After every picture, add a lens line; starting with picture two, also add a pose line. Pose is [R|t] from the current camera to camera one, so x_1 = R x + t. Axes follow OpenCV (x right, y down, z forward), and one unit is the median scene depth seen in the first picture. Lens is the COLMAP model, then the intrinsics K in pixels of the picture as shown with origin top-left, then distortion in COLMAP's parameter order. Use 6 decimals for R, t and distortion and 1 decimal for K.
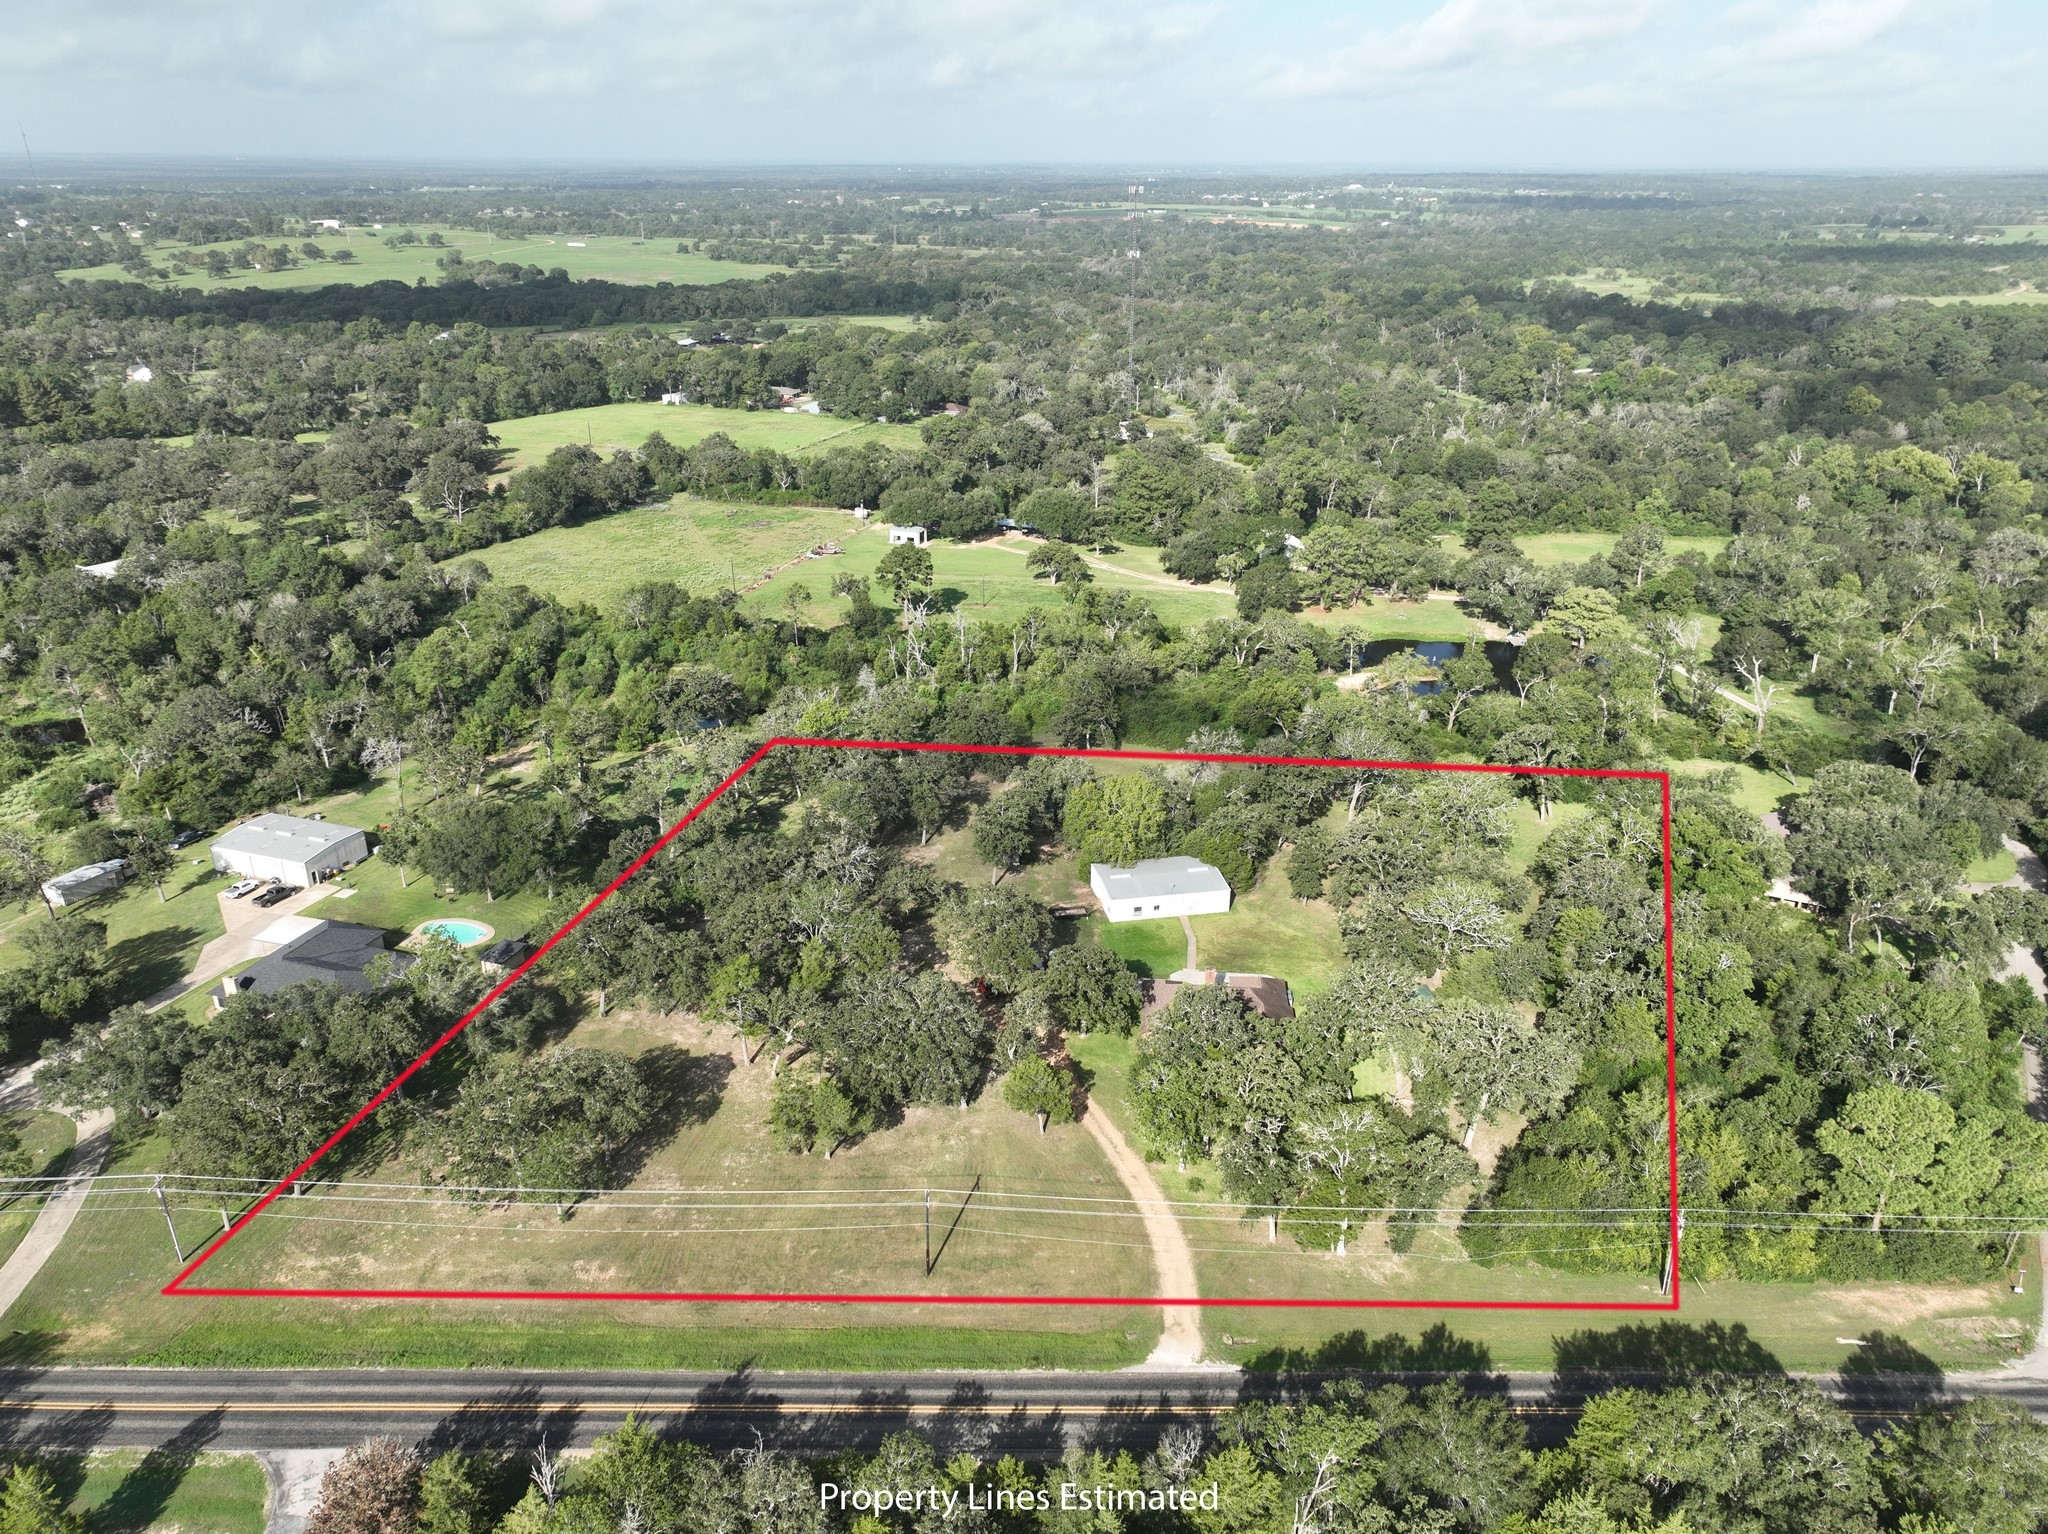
lens RADIAL K [[1462.8, 0, 1024.0], [0, 1462.8, 767.0], [0, 0, 1]] dist [0.000255, 0.011203]
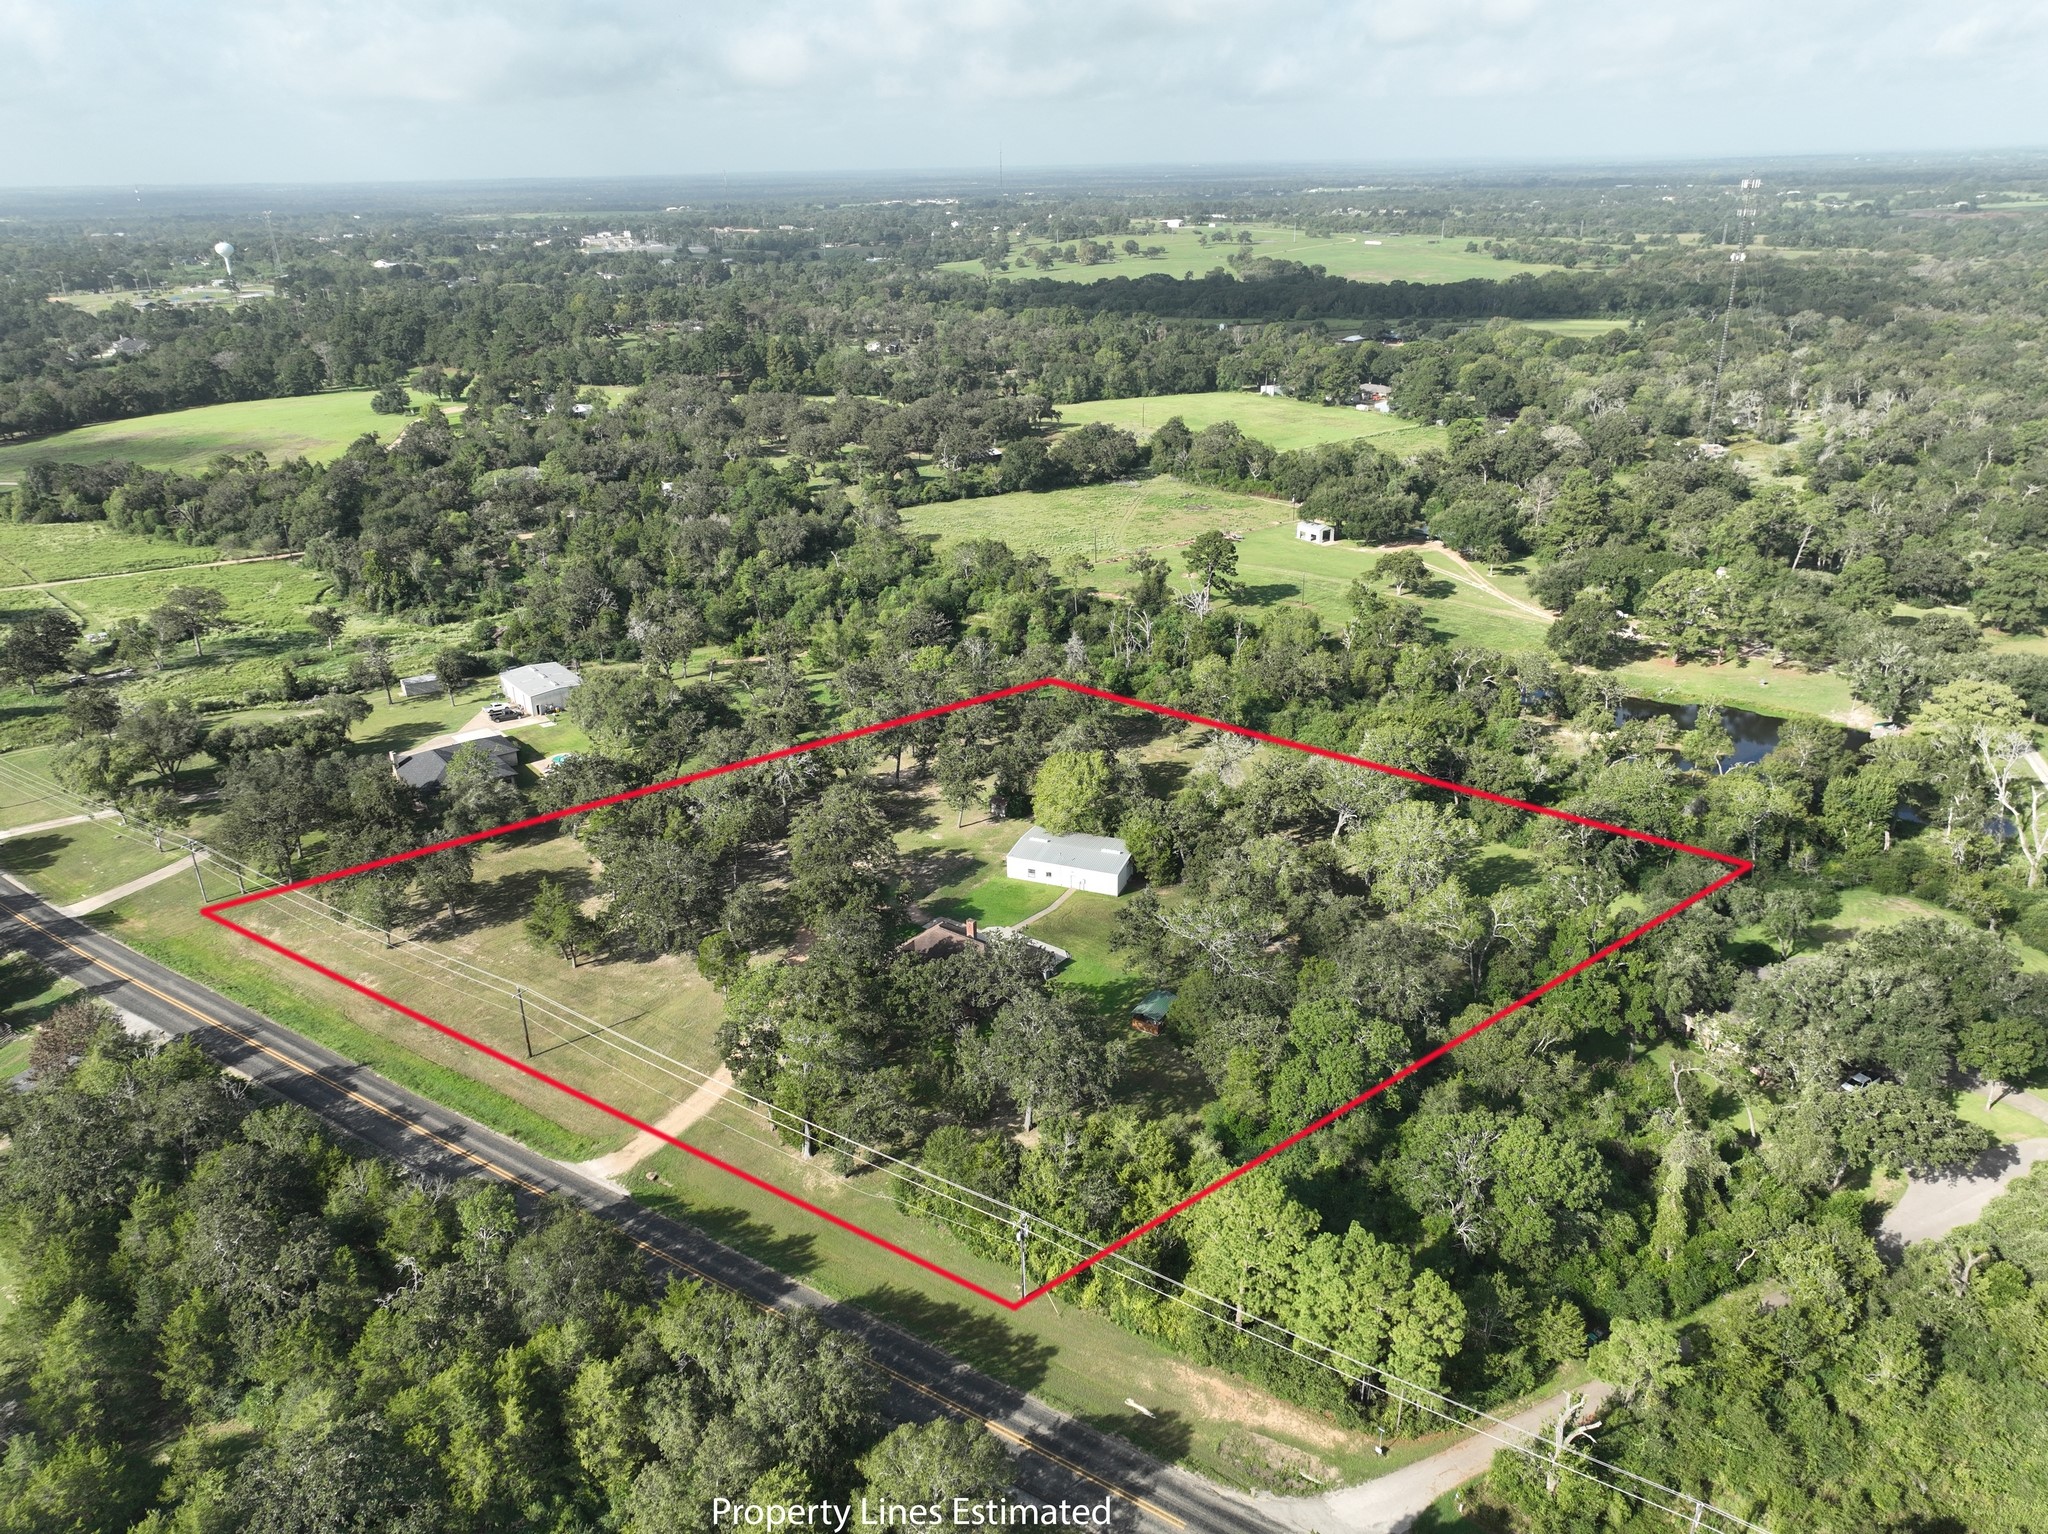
lens RADIAL K [[1462.8, 0, 1024.0], [0, 1462.8, 767.0], [0, 0, 1]] dist [0.000255, 0.011203]
pose [[0.832101, 0.193400, -0.519812, 0.279882], [-0.192842, 0.979643, 0.055788, -0.016007], [0.520020, 0.053820, 0.852457, 0.040724]]
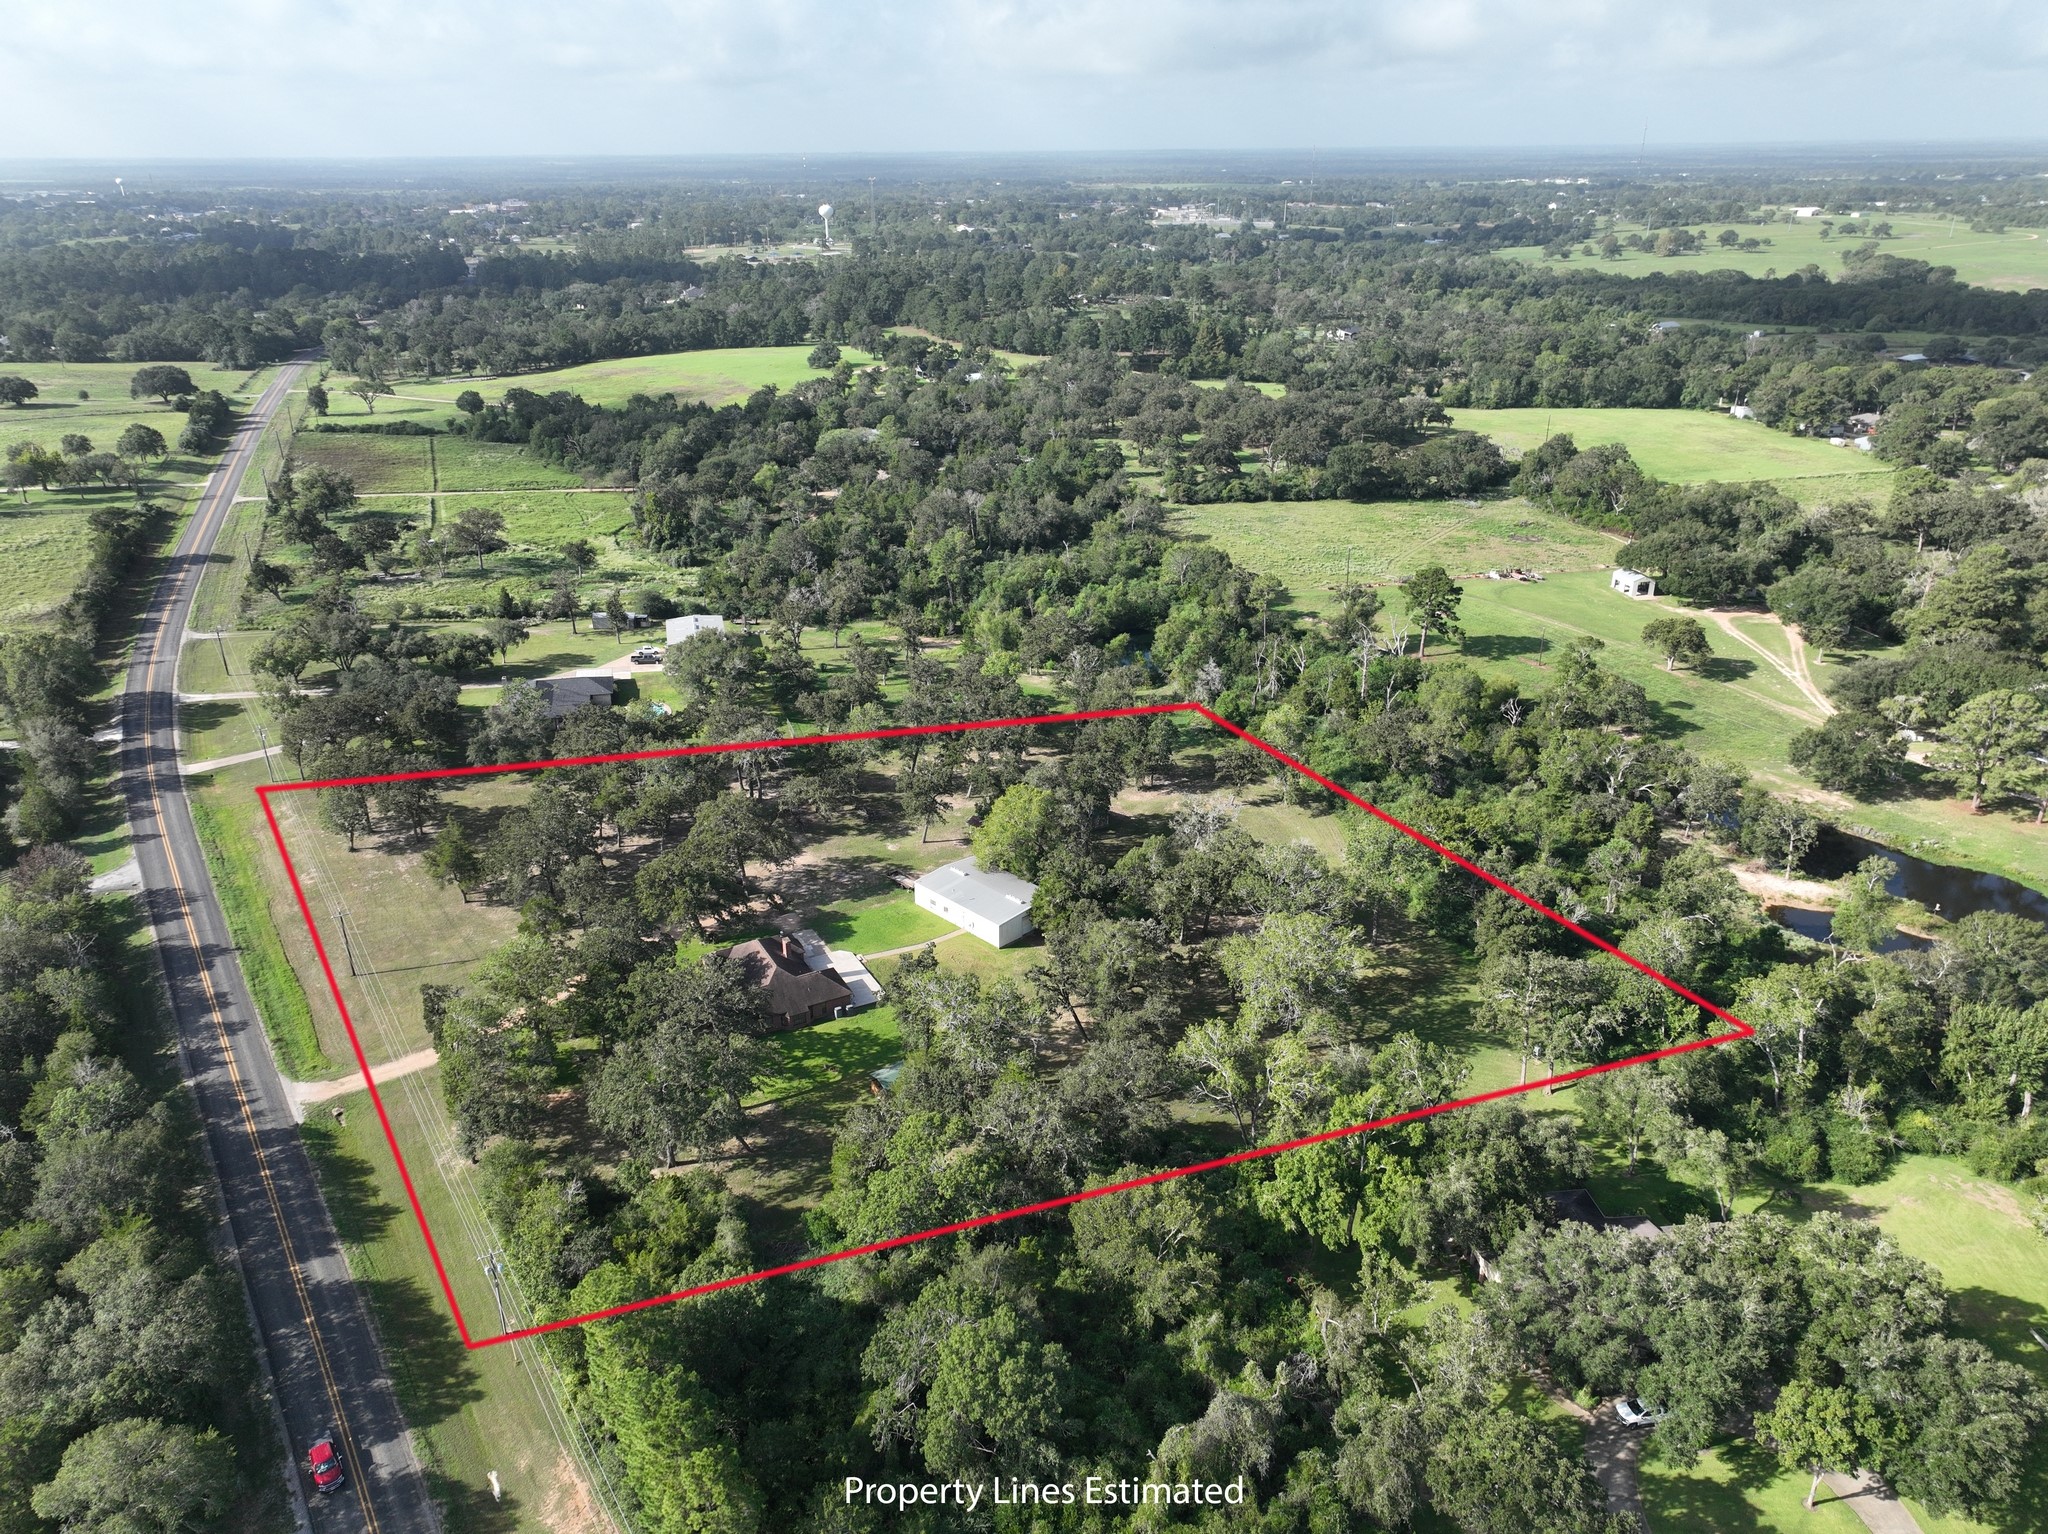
lens RADIAL K [[1448.8, 0, 1019.8], [0, 1448.8, 806.5], [0, 0, 1]] dist [-0.001064, 0.008182]
pose [[0.534194, 0.343533, -0.772413, 0.388961], [-0.316791, 0.928475, 0.193852, -0.079432], [0.783760, 0.141139, 0.604814, 0.202387]]
